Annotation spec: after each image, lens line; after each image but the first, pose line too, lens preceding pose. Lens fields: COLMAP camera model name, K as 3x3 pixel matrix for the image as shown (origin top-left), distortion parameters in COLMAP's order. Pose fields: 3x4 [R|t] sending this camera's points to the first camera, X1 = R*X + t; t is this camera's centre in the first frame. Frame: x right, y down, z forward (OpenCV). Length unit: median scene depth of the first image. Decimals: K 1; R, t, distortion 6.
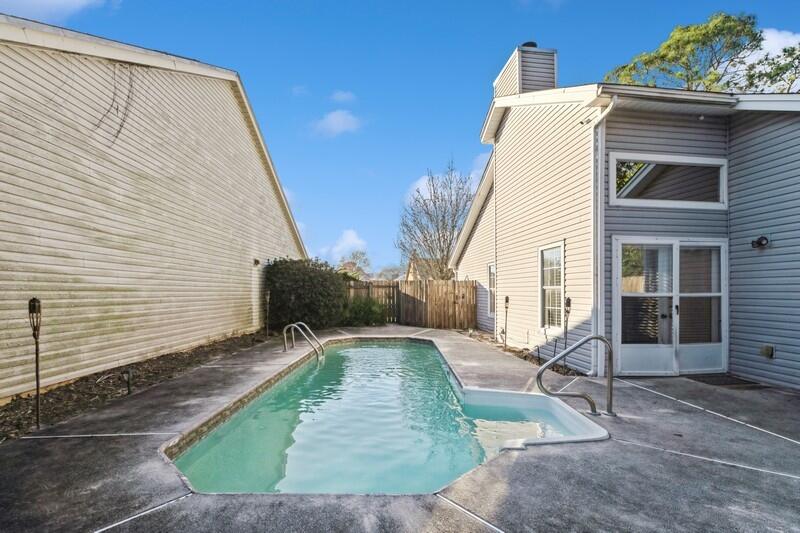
lens RADIAL K [[368.9, 0, 419.5], [0, 368.9, 293.4], [0, 0, 1]] dist [-0.006721, -0.001456]
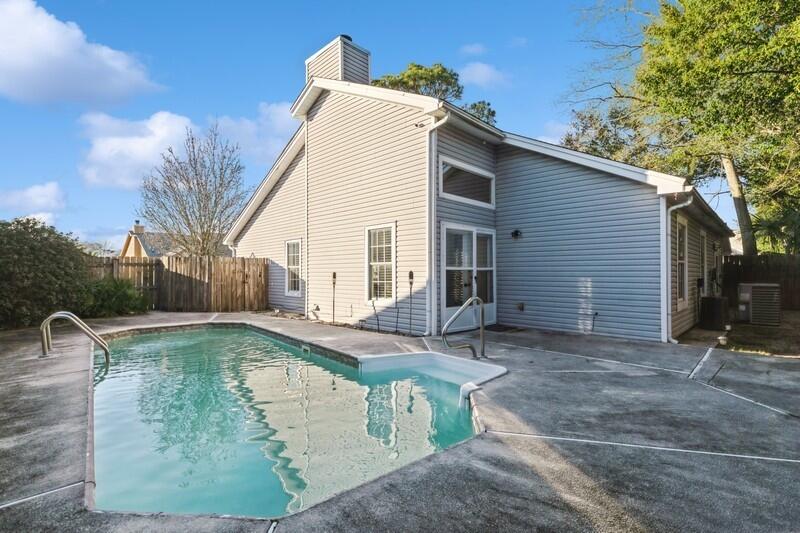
lens RADIAL K [[368.9, 0, 402.4], [0, 368.9, 268.3], [0, 0, 1]] dist [-0.006721, -0.001456]
pose [[0.781352, 0.002184, 0.624087, -0.344405], [0.010547, 0.999805, -0.016704, 0.021232], [-0.624001, 0.019634, 0.781177, 0.101483]]
